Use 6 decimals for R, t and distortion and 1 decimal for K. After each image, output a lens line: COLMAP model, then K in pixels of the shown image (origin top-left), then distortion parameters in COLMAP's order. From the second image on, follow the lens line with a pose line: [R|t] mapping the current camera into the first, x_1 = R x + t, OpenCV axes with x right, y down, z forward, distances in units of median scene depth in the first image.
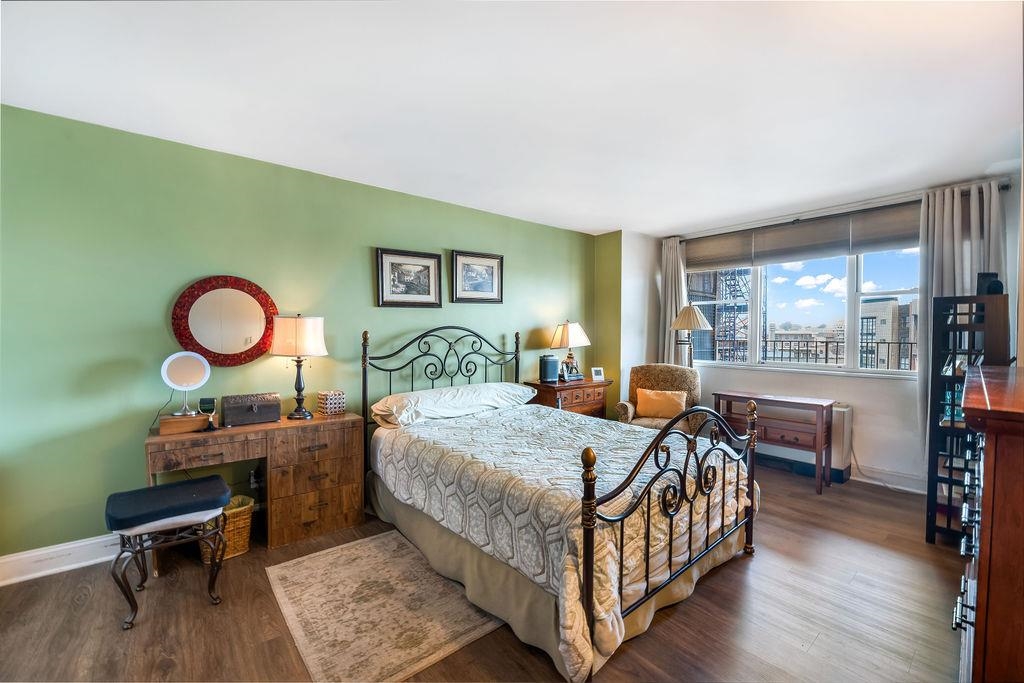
lens RADIAL K [[415.1, 0, 510.4], [0, 415.1, 344.0], [0, 0, 1]] dist [-0.030307, 0.004321]
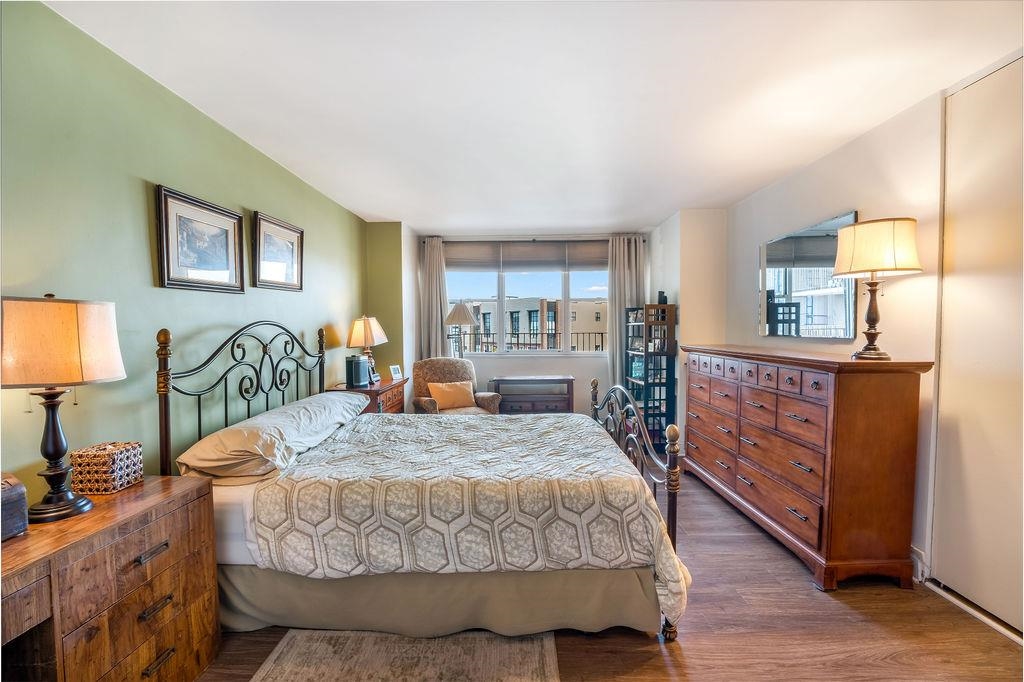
lens RADIAL K [[415.1, 0, 510.4], [0, 415.1, 343.5], [0, 0, 1]] dist [-0.030307, 0.004321]
pose [[0.646318, -0.037394, 0.762152, -0.520176], [0.027778, 0.999289, 0.025473, -0.014249], [-0.762563, 0.004707, 0.646897, 0.302502]]
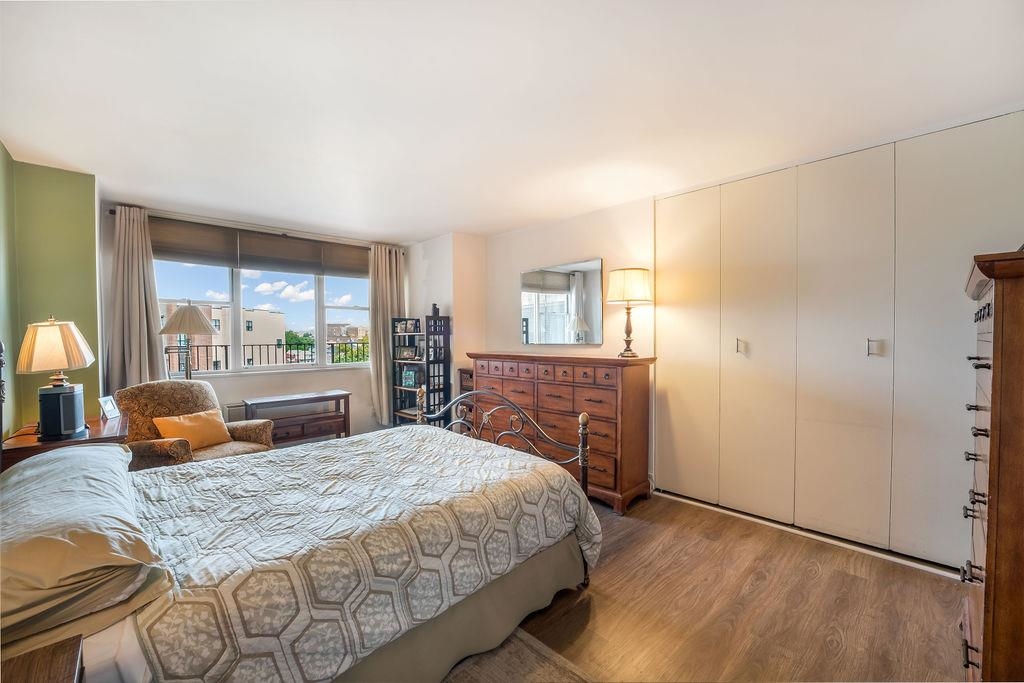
lens RADIAL K [[415.1, 0, 510.4], [0, 415.1, 344.0], [0, 0, 1]] dist [-0.030307, 0.004321]
pose [[-0.086363, -0.023932, 0.995976, -0.667191], [0.031664, 0.999140, 0.026753, -0.027220], [-0.995760, 0.033847, -0.085531, 0.717436]]
